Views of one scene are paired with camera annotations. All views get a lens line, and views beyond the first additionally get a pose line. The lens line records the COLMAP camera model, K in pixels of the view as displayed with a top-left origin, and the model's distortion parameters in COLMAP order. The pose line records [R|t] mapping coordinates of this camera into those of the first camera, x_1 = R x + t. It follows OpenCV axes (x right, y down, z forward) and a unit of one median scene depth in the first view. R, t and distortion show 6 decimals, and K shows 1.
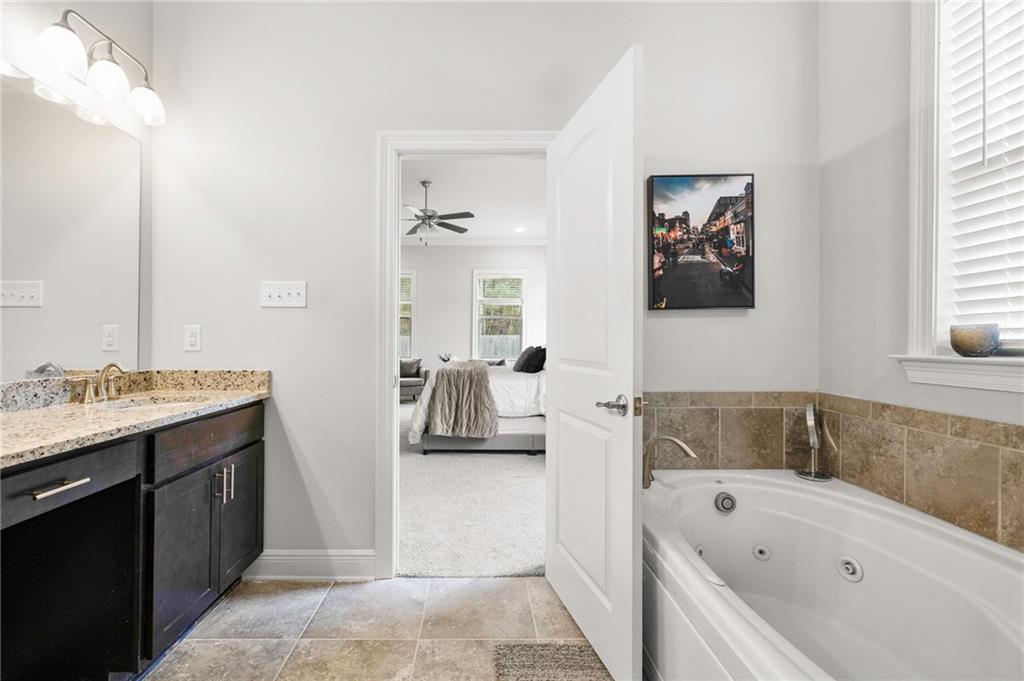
lens RADIAL K [[428.8, 0, 505.9], [0, 428.8, 343.3], [0, 0, 1]] dist [0.002060, 0.000402]
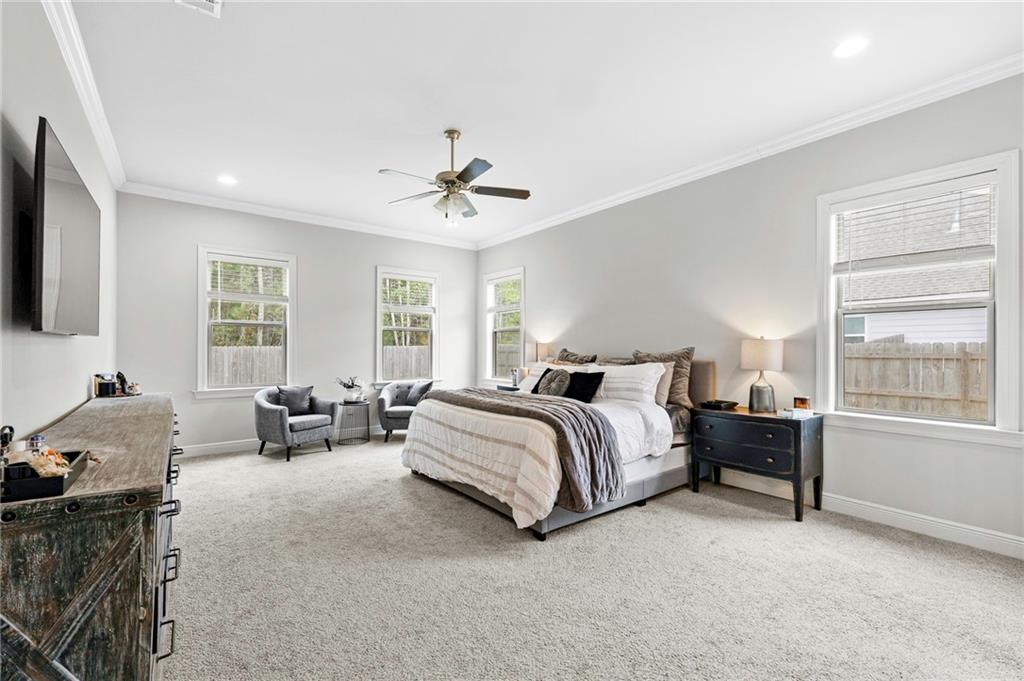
lens RADIAL K [[428.8, 0, 505.9], [0, 428.8, 343.3], [0, 0, 1]] dist [0.002060, 0.000402]
pose [[0.833440, 0.006115, 0.552577, -0.326287], [0.008623, 0.999673, -0.024069, -0.013017], [-0.552543, 0.024825, 0.833115, 0.256271]]
